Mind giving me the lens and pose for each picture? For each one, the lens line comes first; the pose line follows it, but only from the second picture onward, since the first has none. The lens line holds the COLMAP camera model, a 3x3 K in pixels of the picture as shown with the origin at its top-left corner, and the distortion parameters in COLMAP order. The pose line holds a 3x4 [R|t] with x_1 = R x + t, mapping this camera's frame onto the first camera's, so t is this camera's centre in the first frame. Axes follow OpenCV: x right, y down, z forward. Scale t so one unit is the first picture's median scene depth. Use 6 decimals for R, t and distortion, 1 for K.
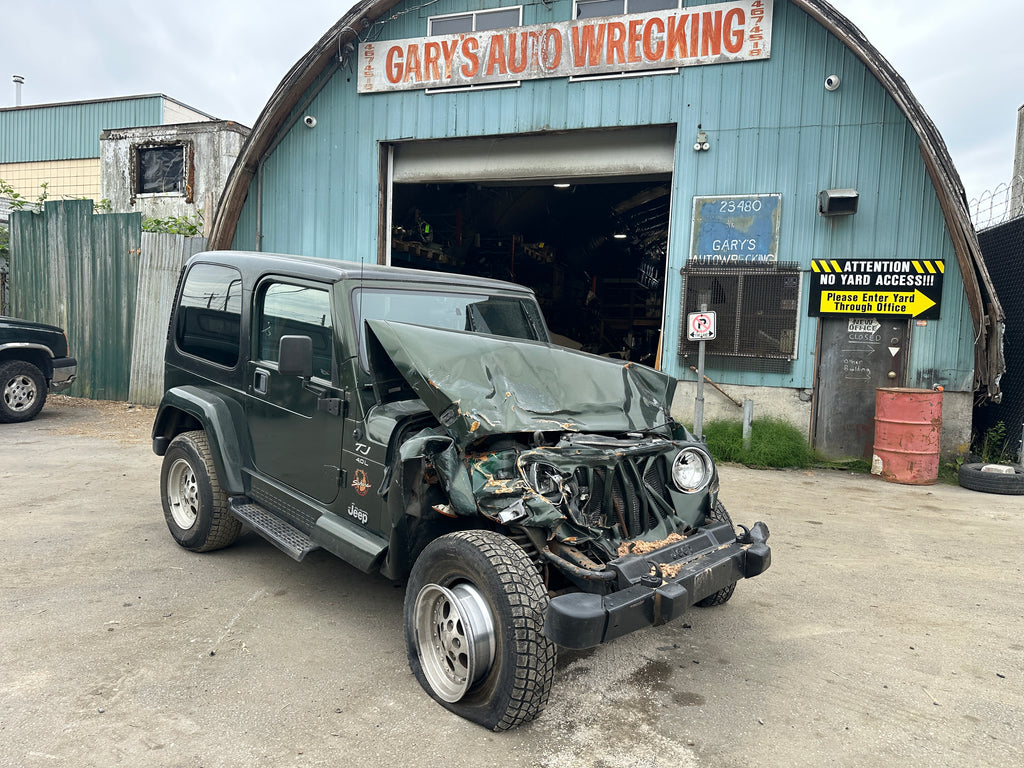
lens RADIAL K [[721.8, 0, 510.6], [0, 721.8, 389.7], [0, 0, 1]] dist [0.034848, -0.050658]
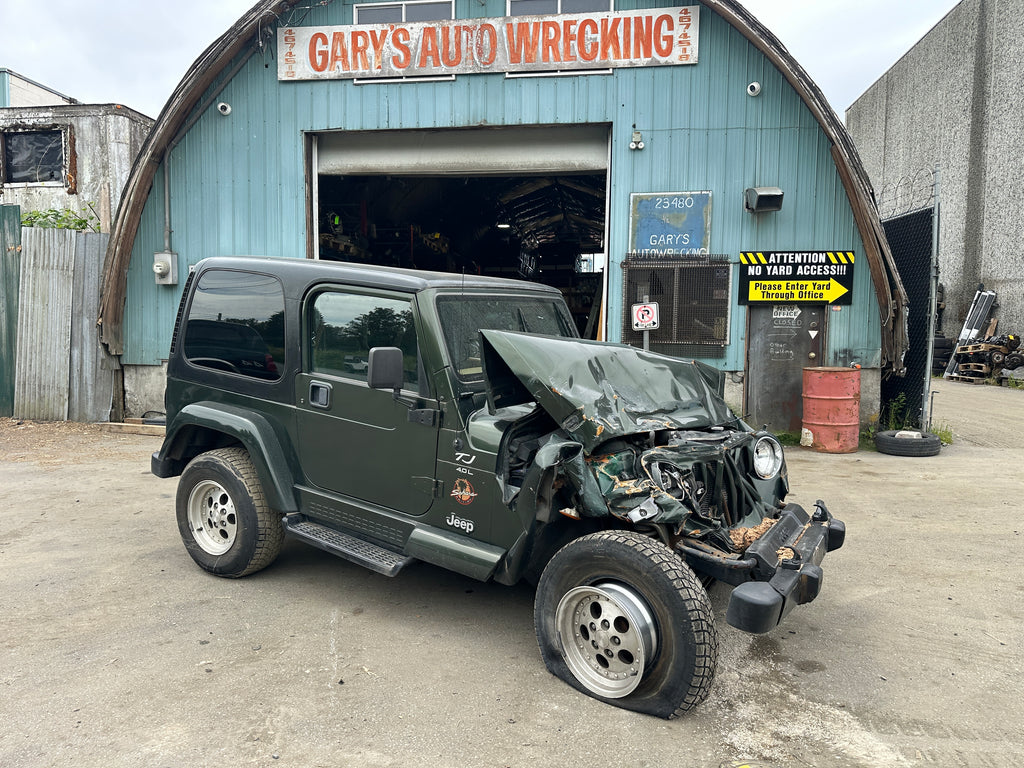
lens RADIAL K [[718.6, 0, 512.0], [0, 718.6, 384.0], [0, 0, 1]] dist [0.071997, -0.109690]
pose [[0.979219, -0.047041, 0.197277, -0.141463], [0.044897, 0.998874, 0.015329, -0.014340], [-0.197776, -0.006153, 0.980228, 0.003821]]
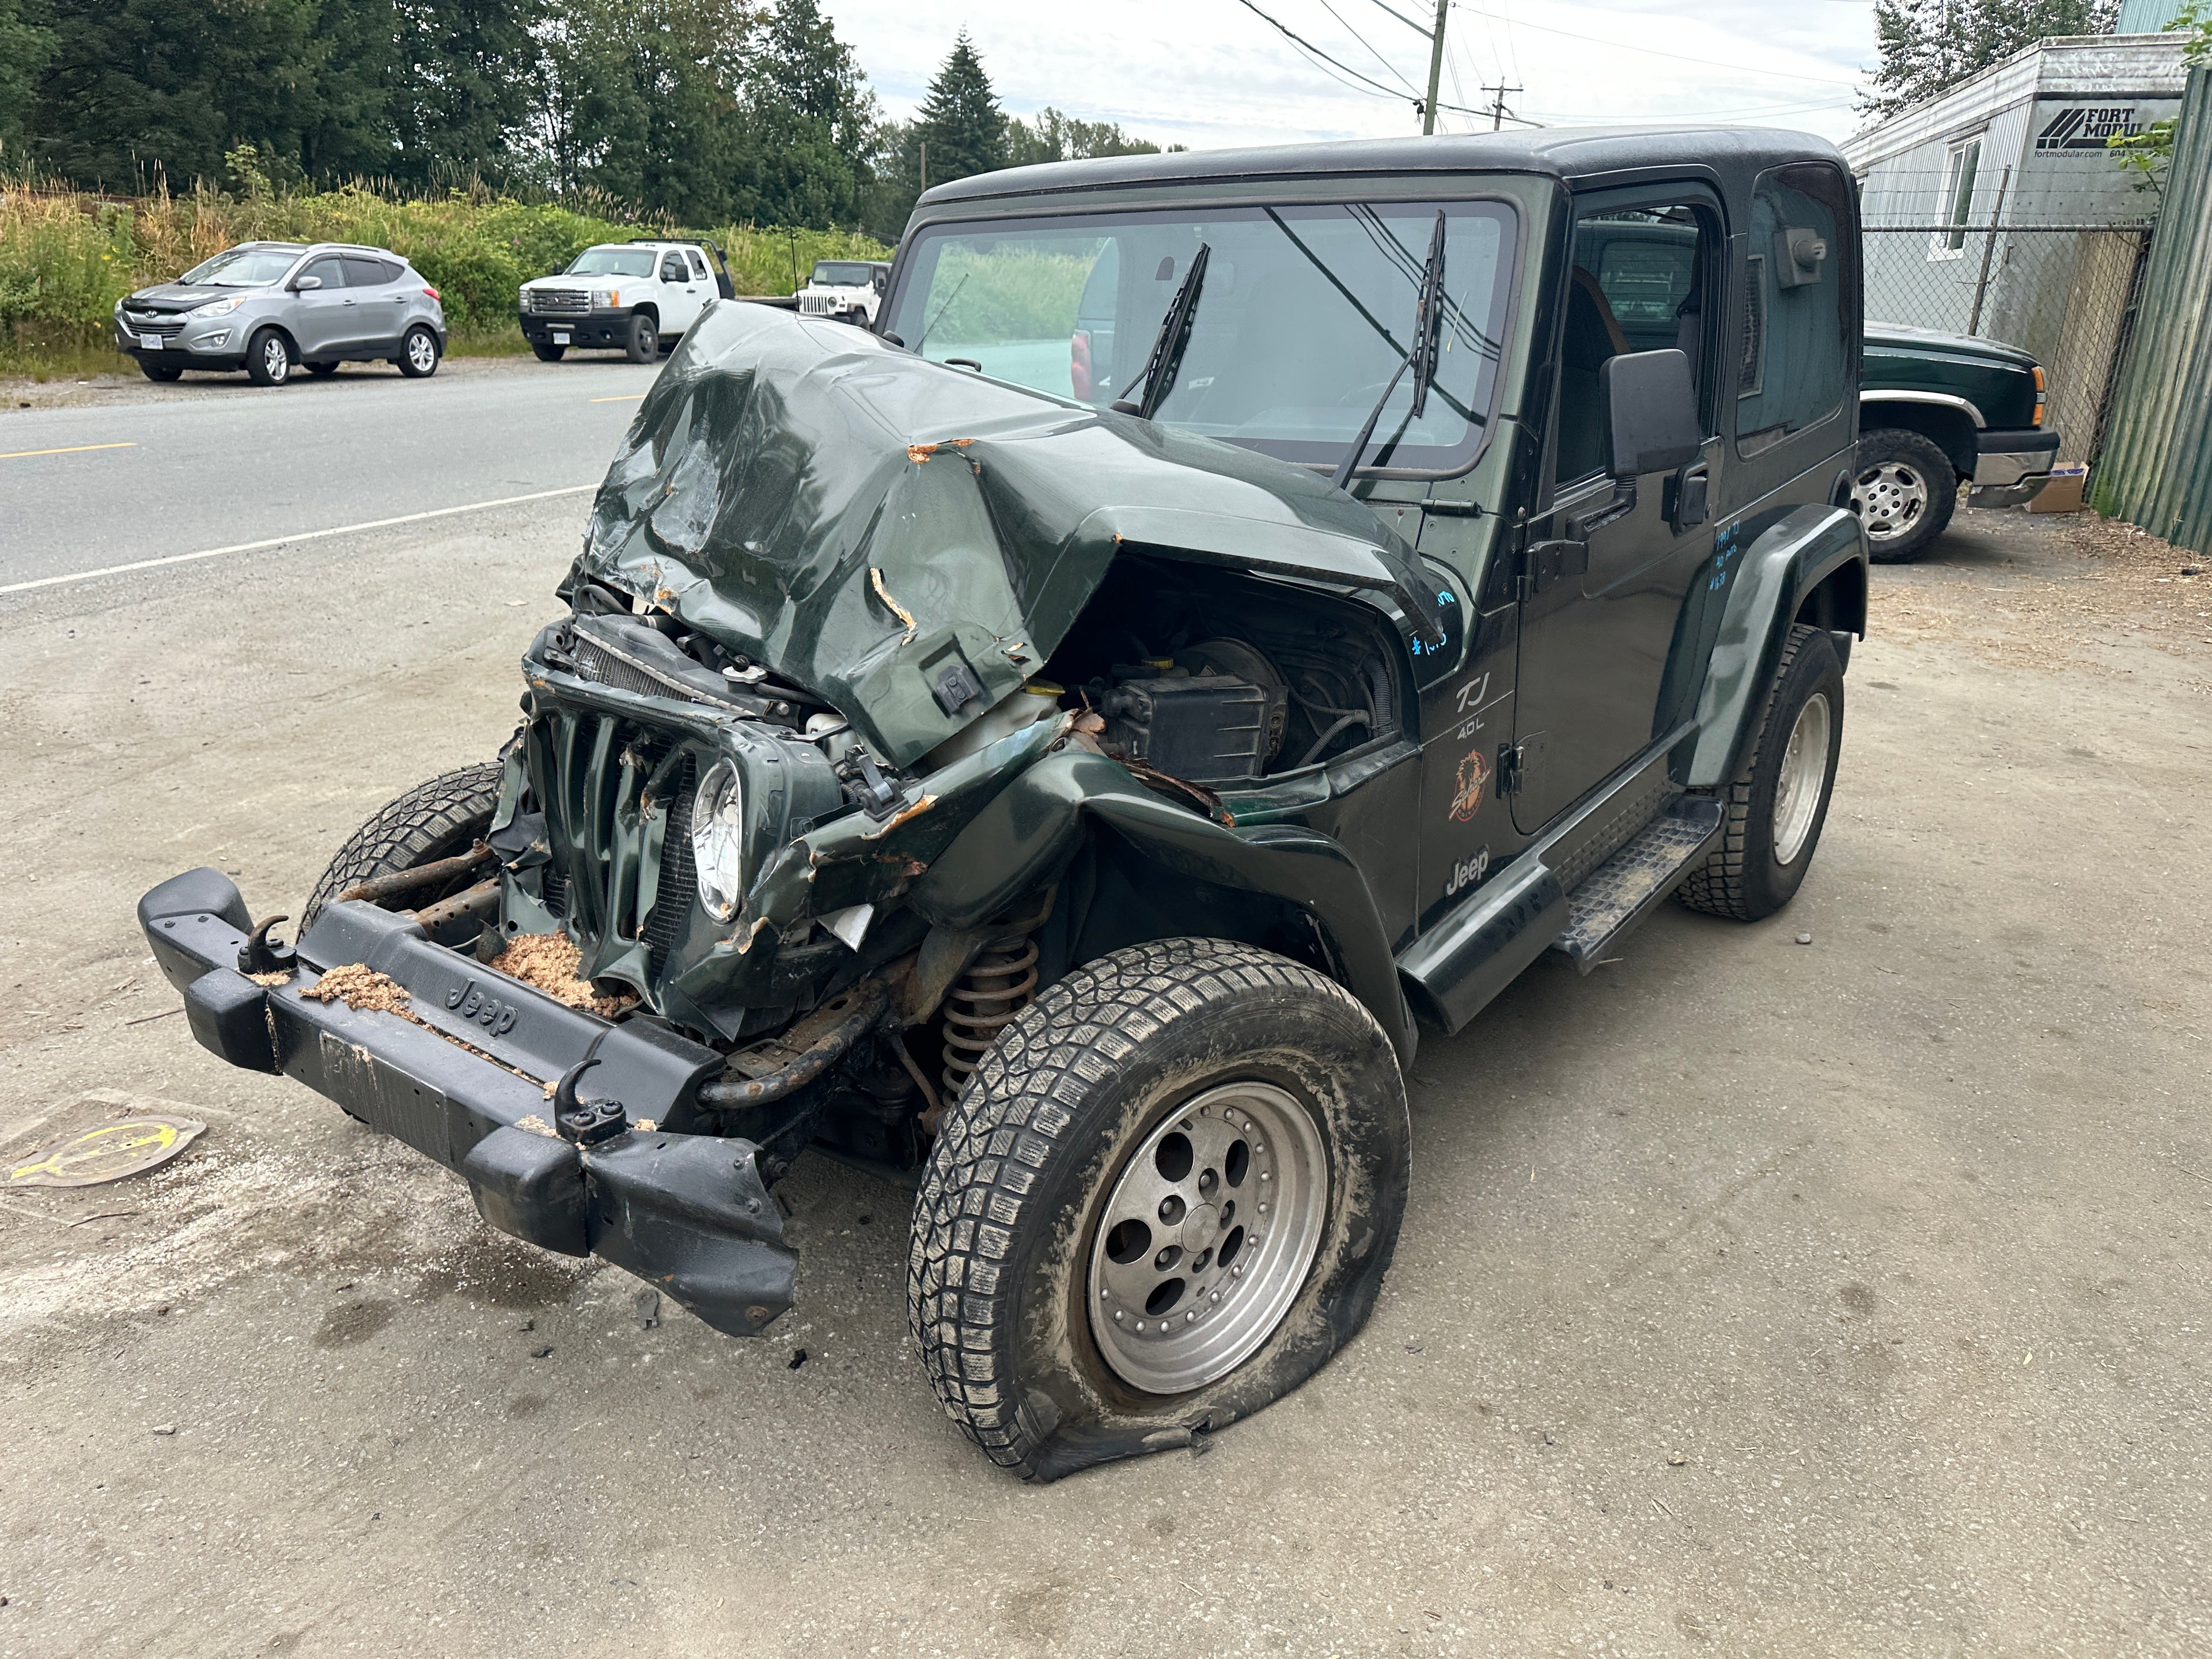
lens RADIAL K [[1571.5, 0, 1107.5], [0, 1571.5, 838.2], [0, 0, 1]] dist [0.007619, -0.009531]
pose [[0.099545, 0.281547, -0.954370, 0.359201], [-0.082457, 0.958169, 0.274067, -0.027874], [0.991611, 0.051412, 0.118596, 0.457310]]
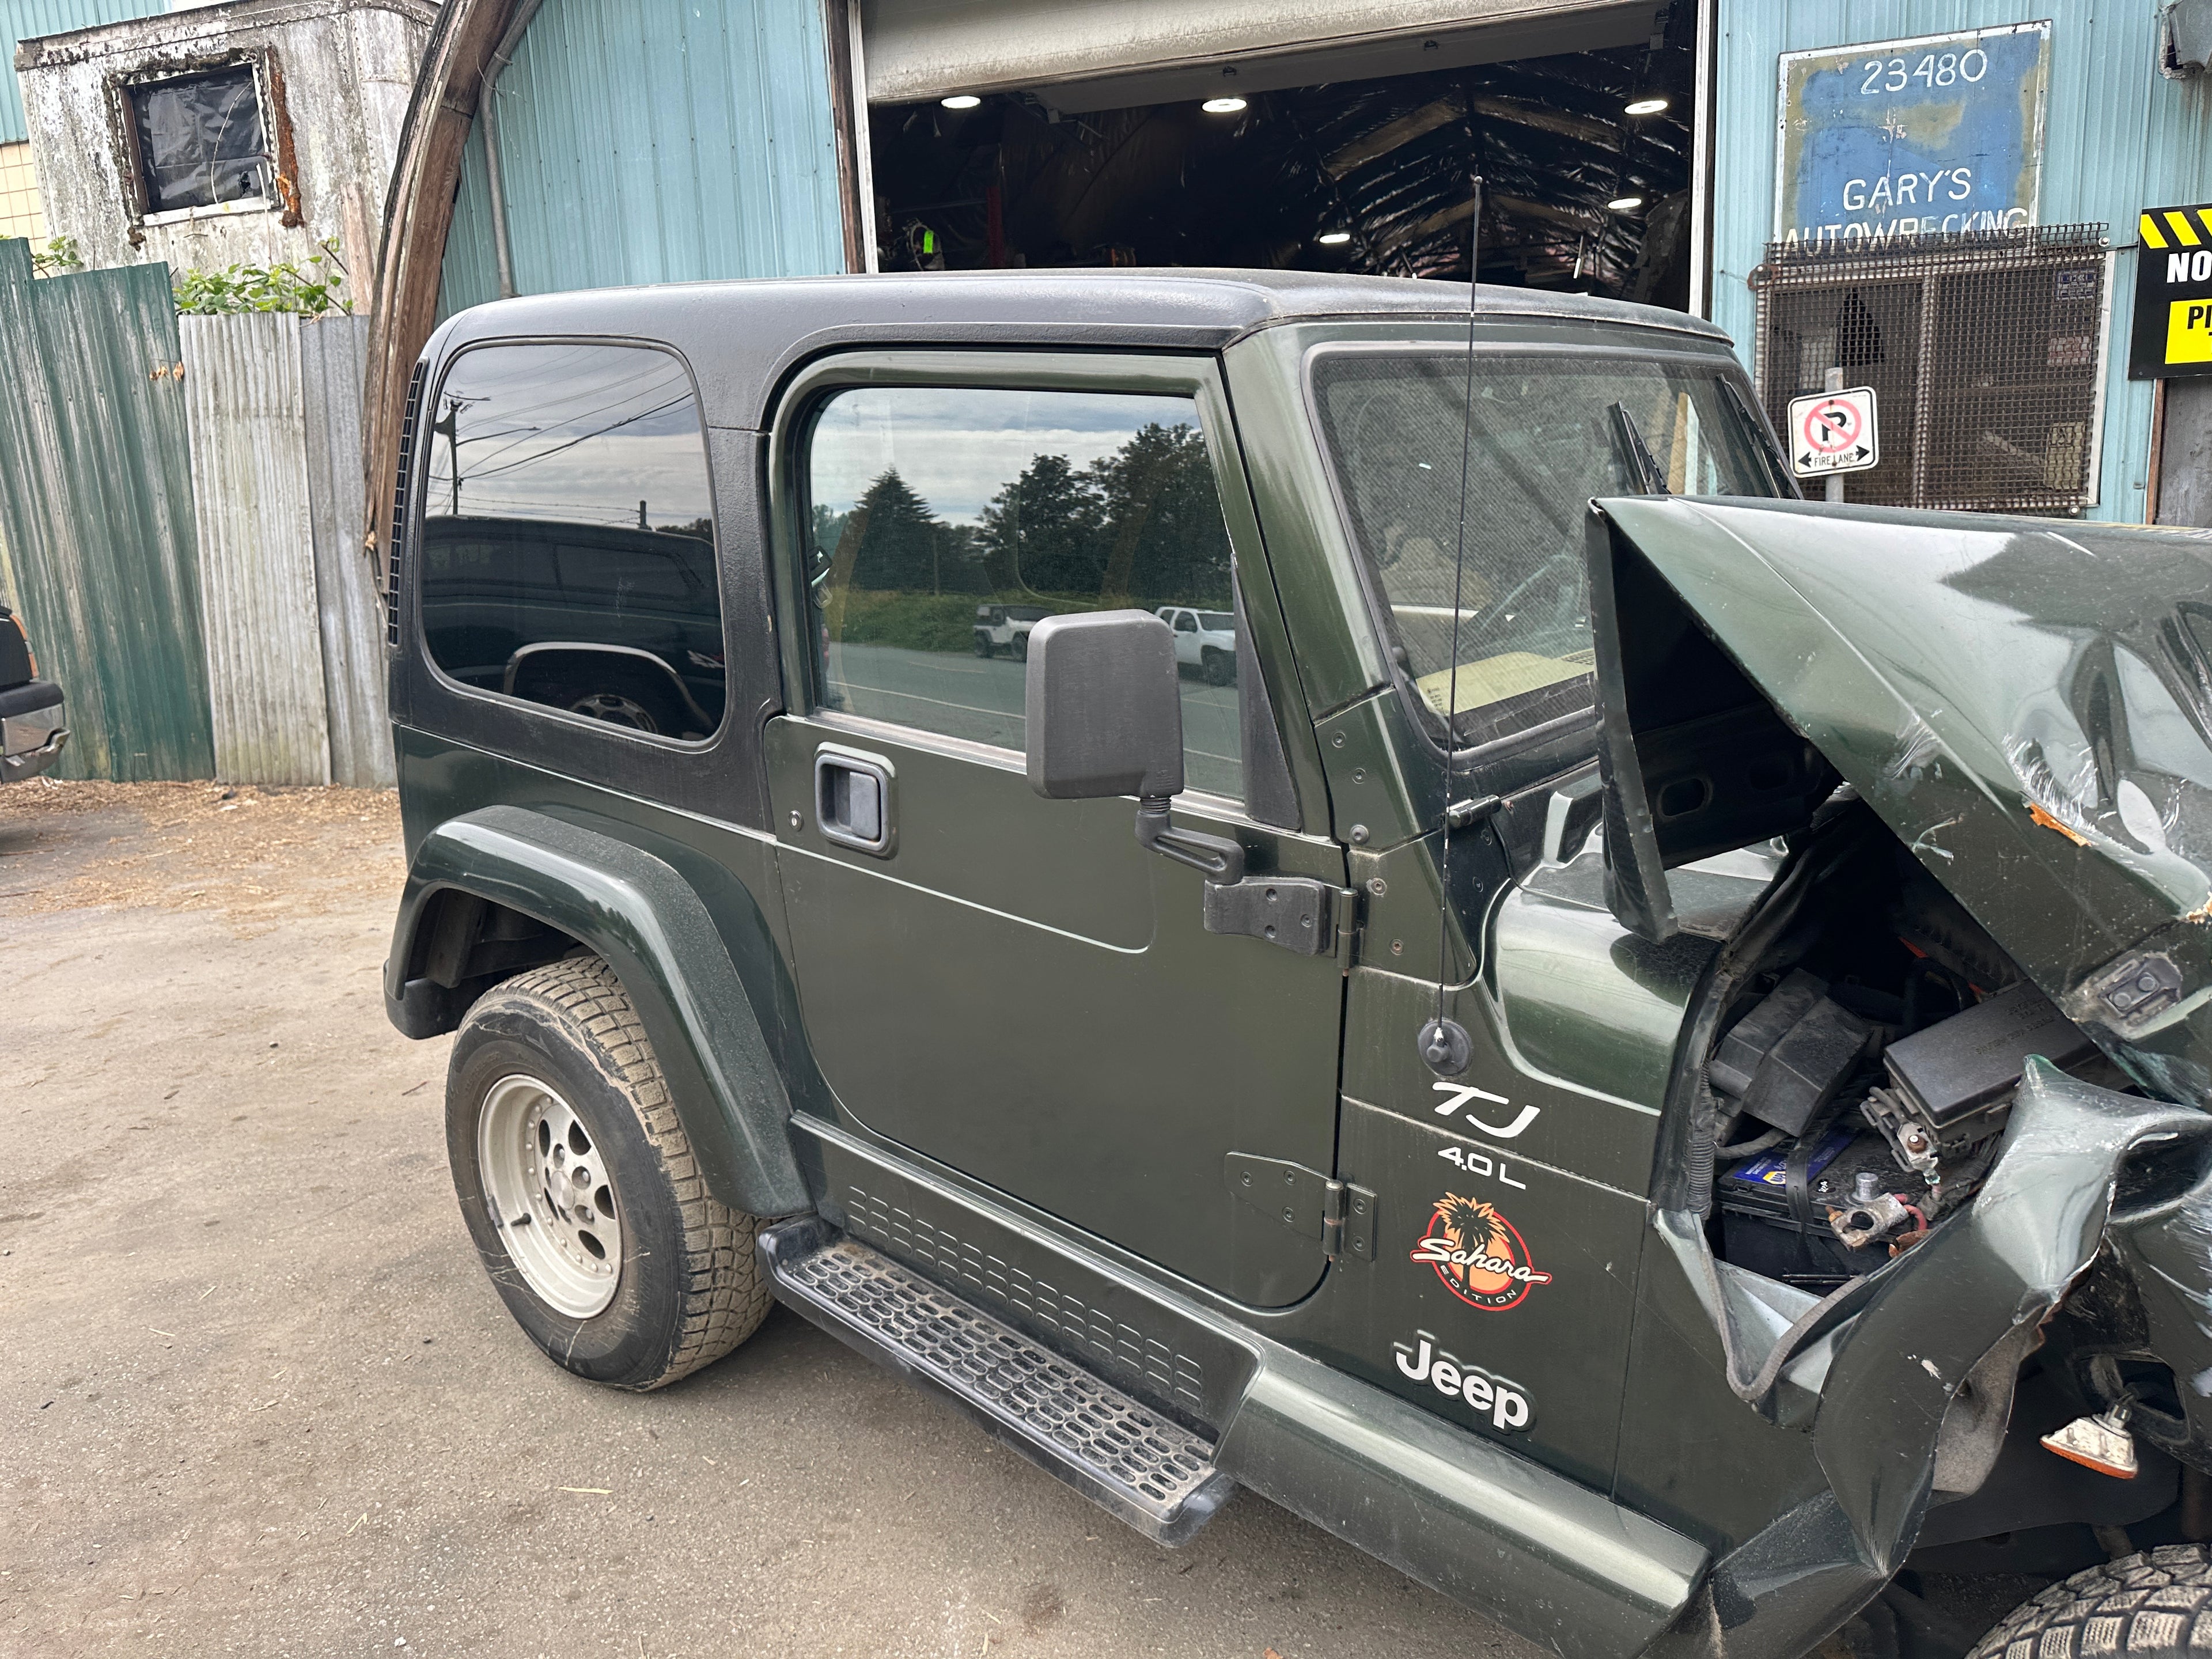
lens RADIAL K [[1573.2, 0, 1084.2], [0, 1573.2, 829.1], [0, 0, 1]] dist [0.000182, -0.004277]
pose [[0.994845, -0.097829, 0.026704, -0.140233], [0.093560, 0.987035, 0.130413, -0.032065], [-0.039116, -0.127242, 0.991100, 0.230109]]
